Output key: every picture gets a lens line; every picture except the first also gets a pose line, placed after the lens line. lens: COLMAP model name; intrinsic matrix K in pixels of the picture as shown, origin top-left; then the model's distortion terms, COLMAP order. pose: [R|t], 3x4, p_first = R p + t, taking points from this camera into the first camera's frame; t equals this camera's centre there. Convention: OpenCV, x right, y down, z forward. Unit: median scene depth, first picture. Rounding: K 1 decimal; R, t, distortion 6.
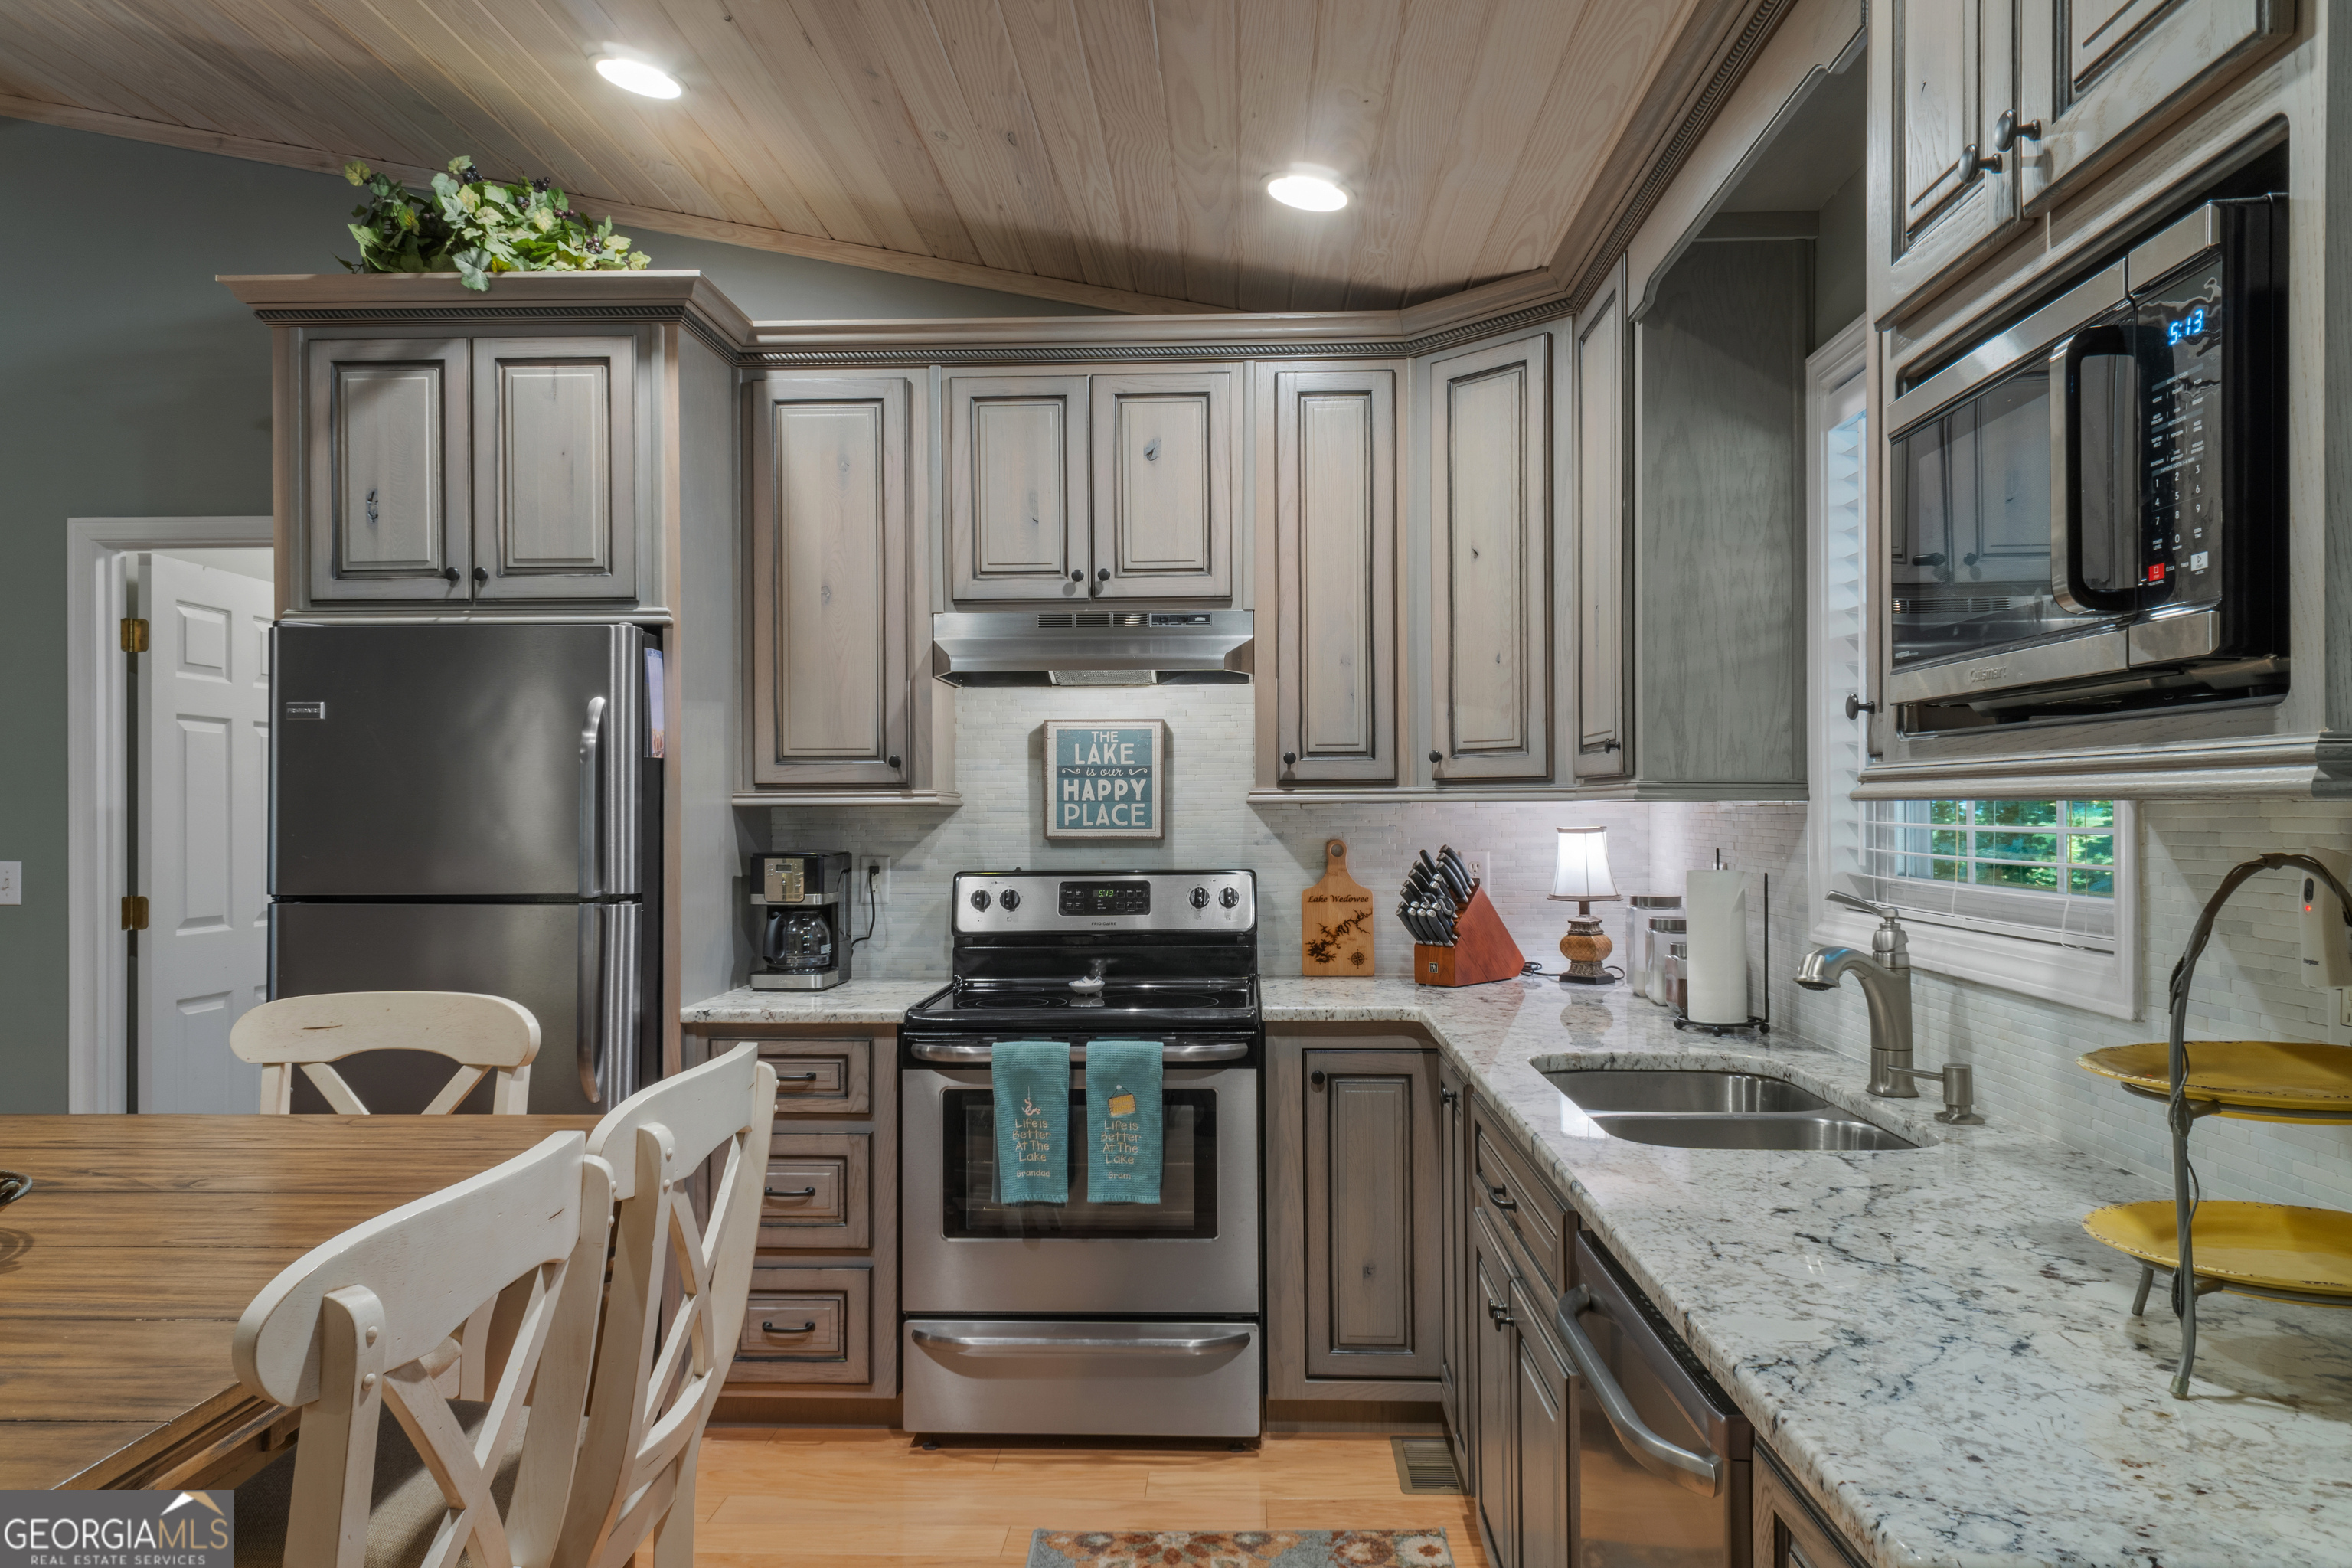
lens RADIAL K [[1599.1, 0, 1175.0], [0, 1599.1, 793.0], [0, 0, 1]] dist [0.042621, -0.005263]
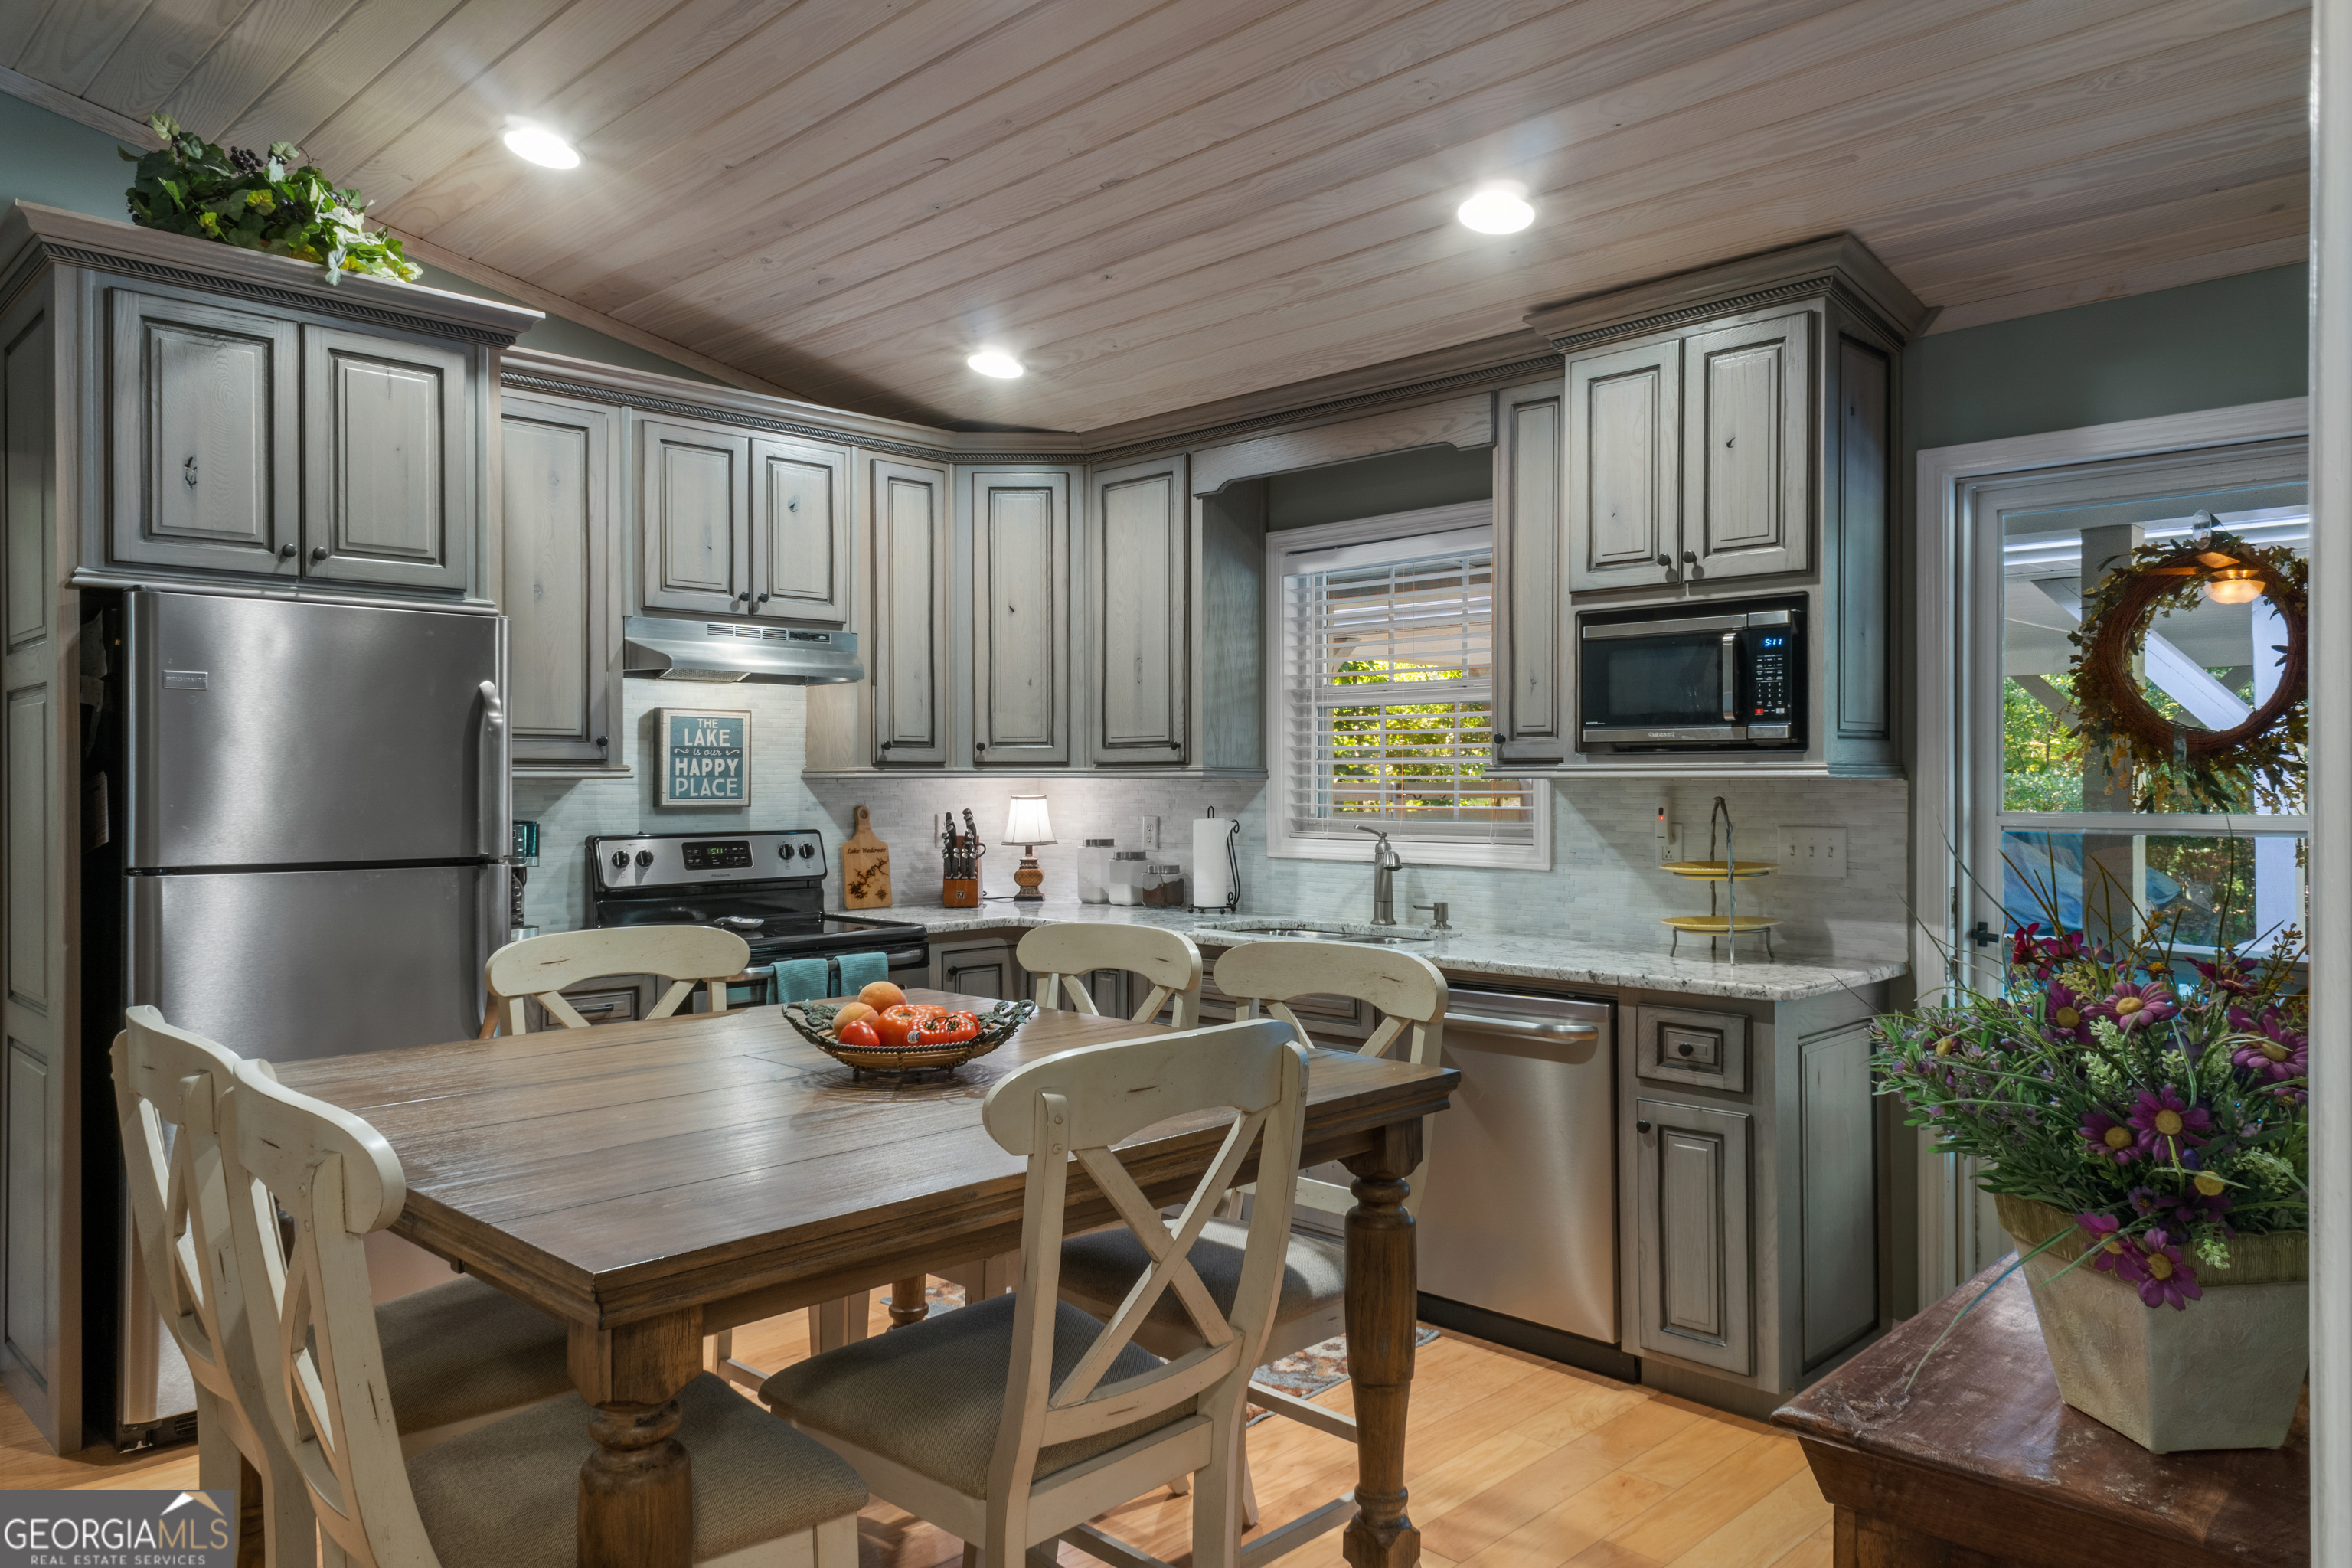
lens RADIAL K [[1599.1, 0, 1185.6], [0, 1599.1, 779.0], [0, 0, 1]] dist [0.042621, -0.005263]
pose [[0.676426, 0.005671, 0.736489, -0.749164], [-0.008919, 0.999960, 0.000492, 0.003678], [-0.736457, -0.006901, 0.676449, -0.108166]]
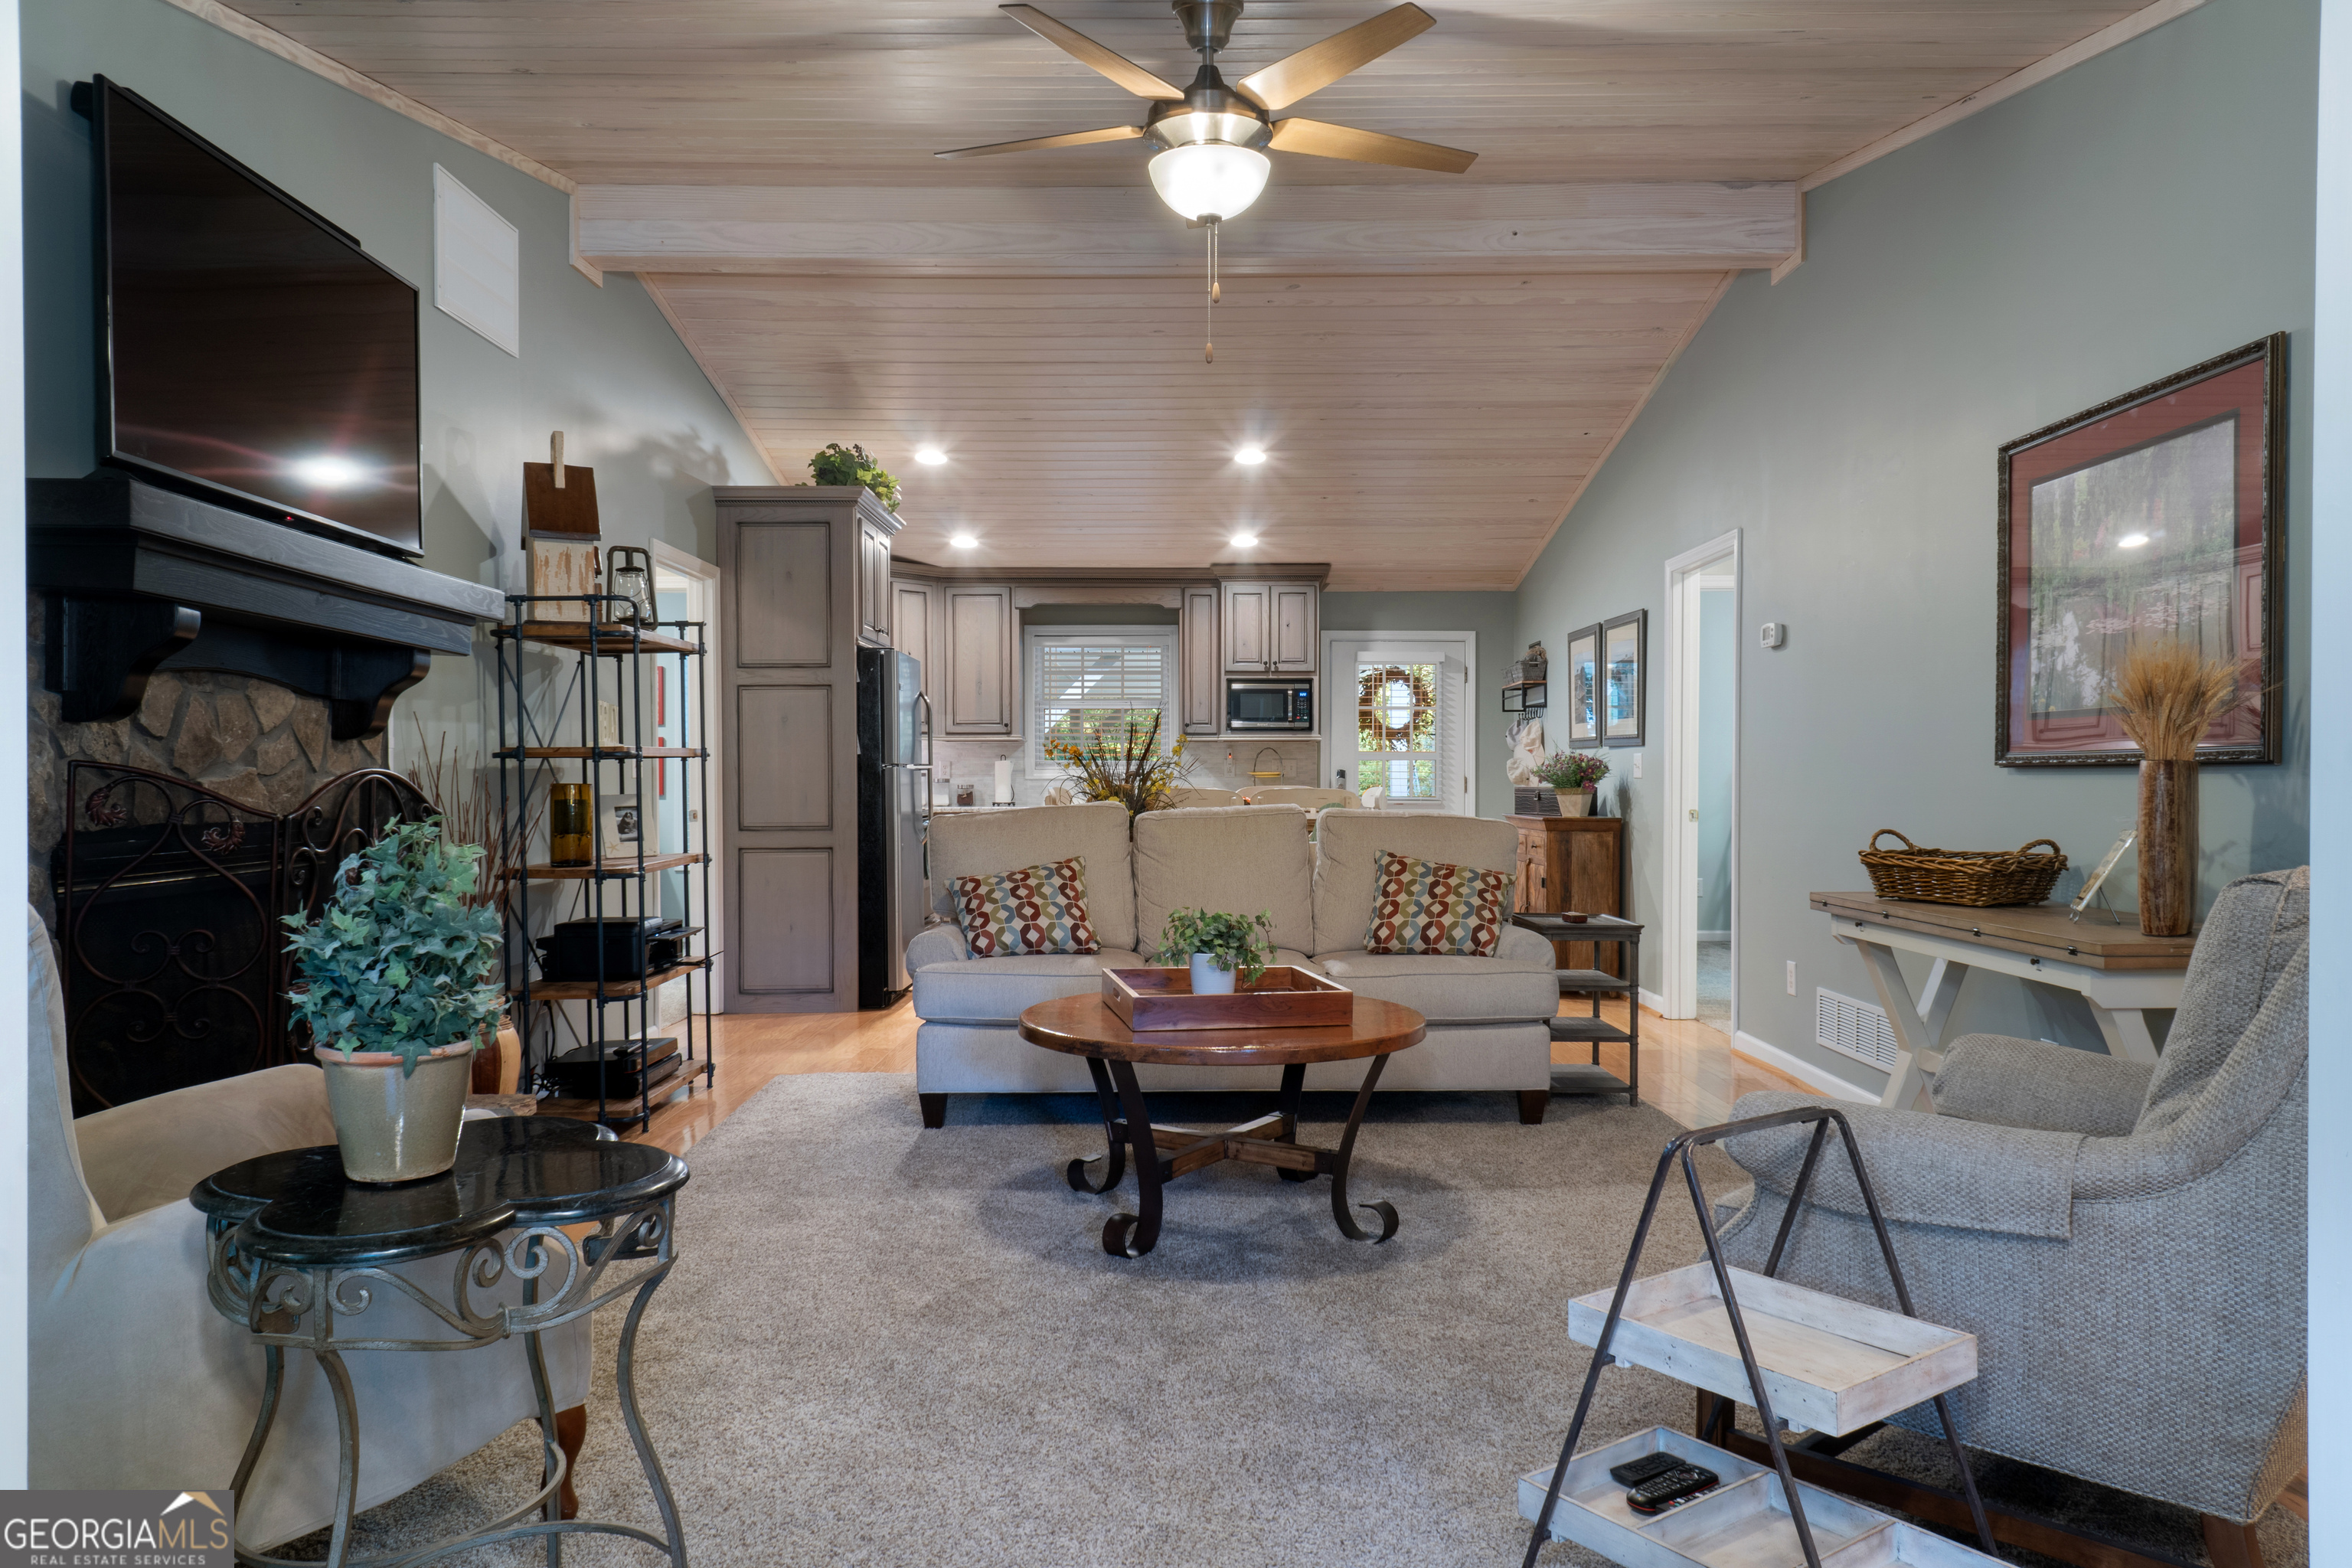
lens RADIAL K [[1599.1, 0, 1174.6], [0, 1599.1, 782.9], [0, 0, 1]] dist [0.042621, -0.005263]
pose [[-0.042816, -0.002701, 0.999079, -2.634875], [-0.007479, 0.999969, 0.002383, 0.071551], [-0.999055, -0.007370, -0.042835, 0.631849]]
